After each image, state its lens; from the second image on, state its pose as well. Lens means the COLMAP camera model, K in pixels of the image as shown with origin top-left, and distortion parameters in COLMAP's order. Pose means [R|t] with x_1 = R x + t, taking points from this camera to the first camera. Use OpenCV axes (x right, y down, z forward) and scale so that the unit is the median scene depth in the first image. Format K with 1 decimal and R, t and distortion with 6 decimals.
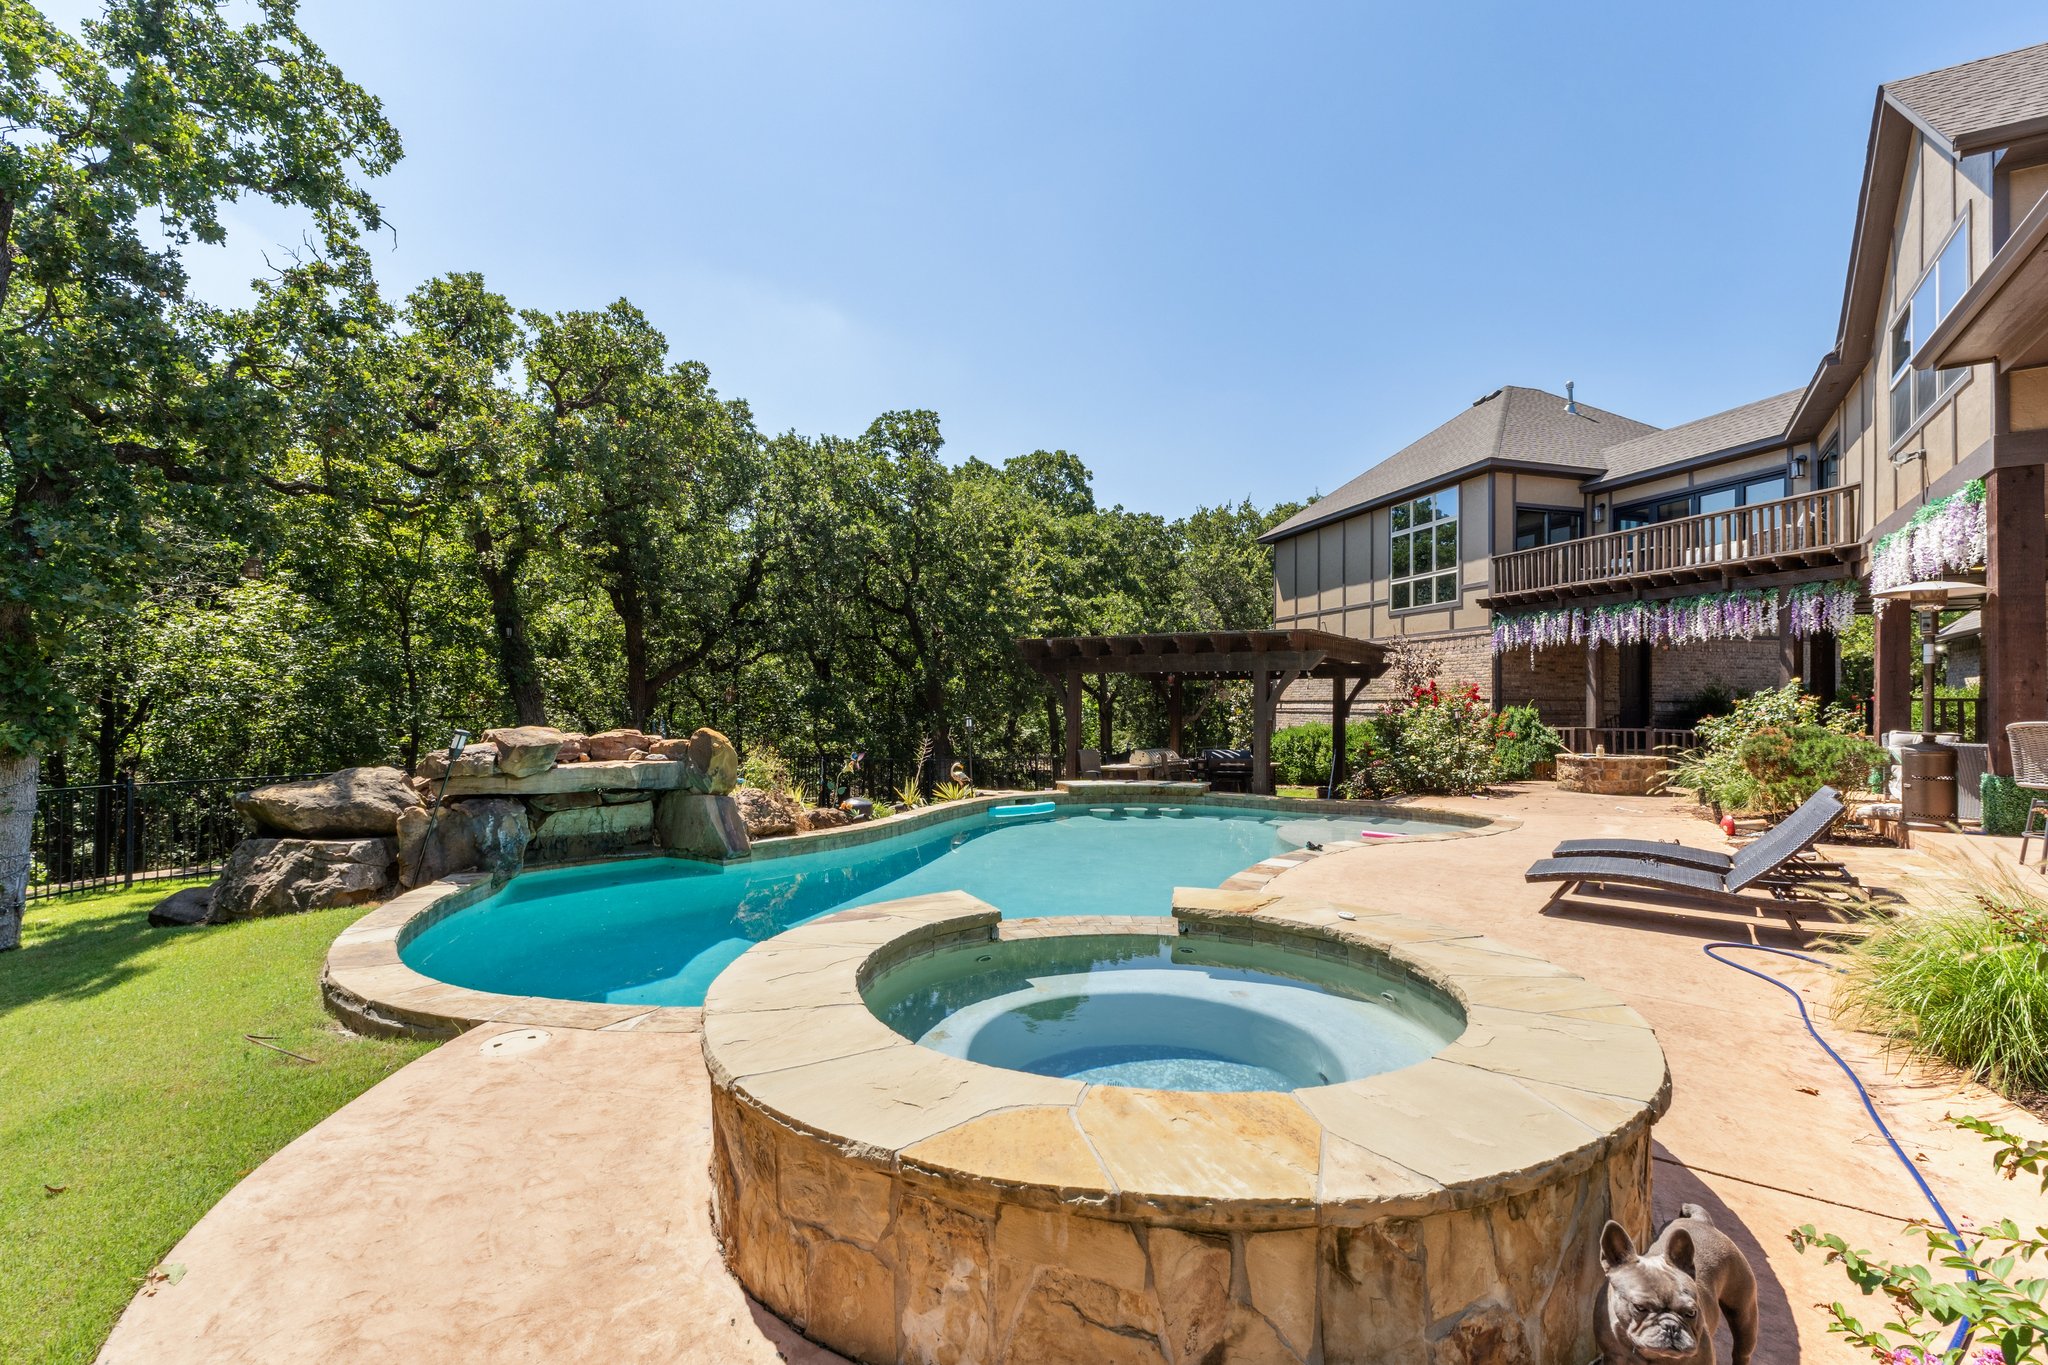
lens RADIAL K [[941.6, 0, 1024.9], [0, 941.6, 697.5], [0, 0, 1]] dist [-0.004019, -0.000725]
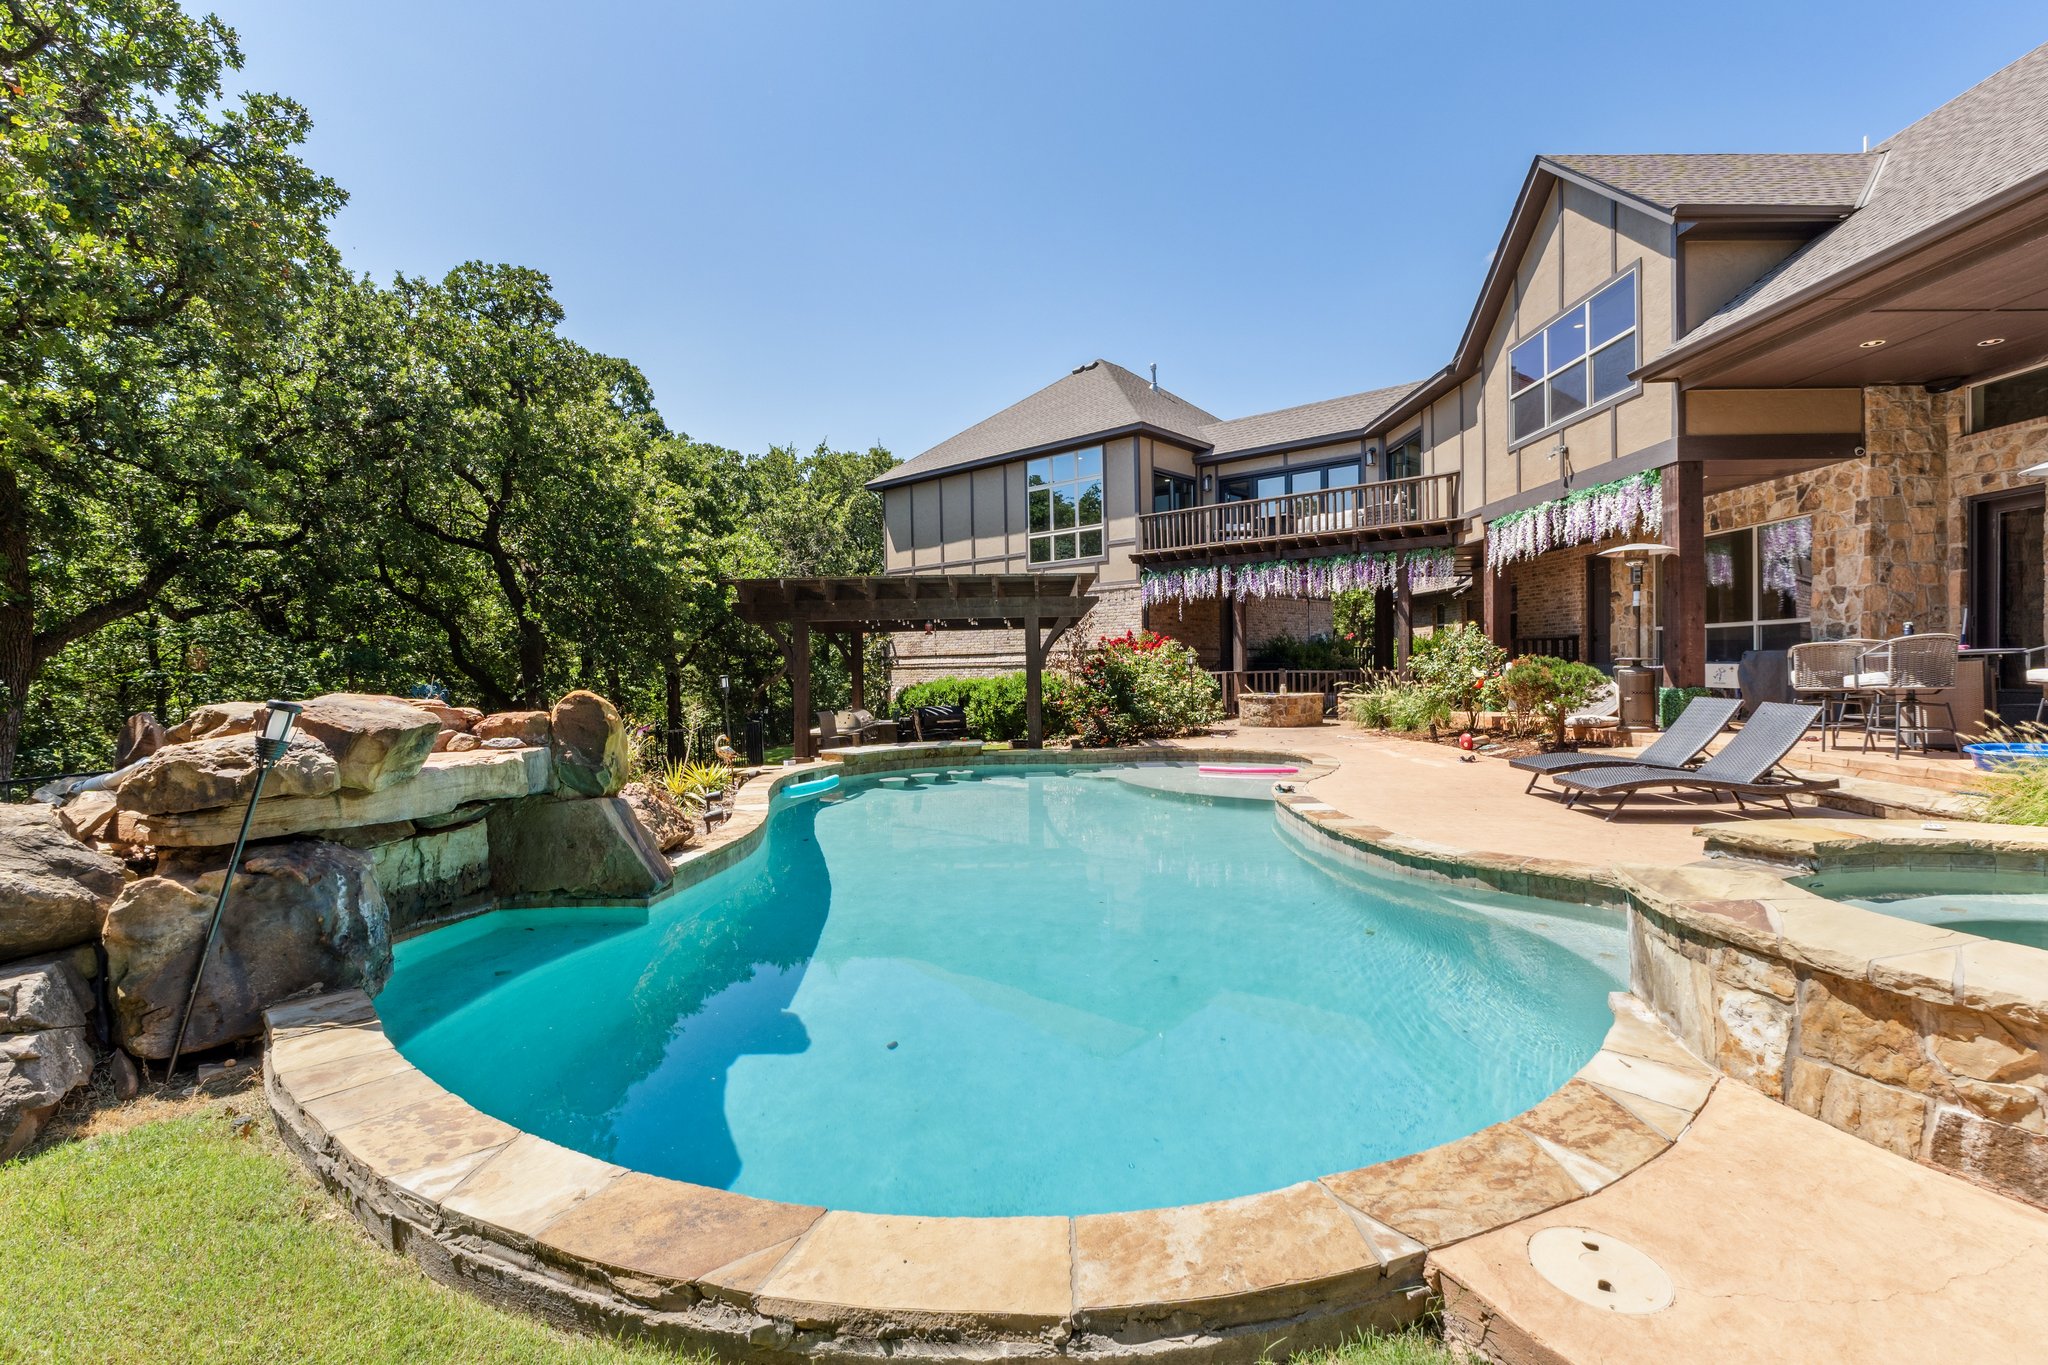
lens RADIAL K [[963.4, 0, 1024.0], [0, 963.4, 682.5], [0, 0, 1]] dist [-0.002652, -0.000369]
pose [[0.830582, -0.031854, 0.555985, -0.275454], [0.020137, 0.999428, 0.027178, 0.009567], [-0.556532, -0.011378, 0.830748, 0.193380]]
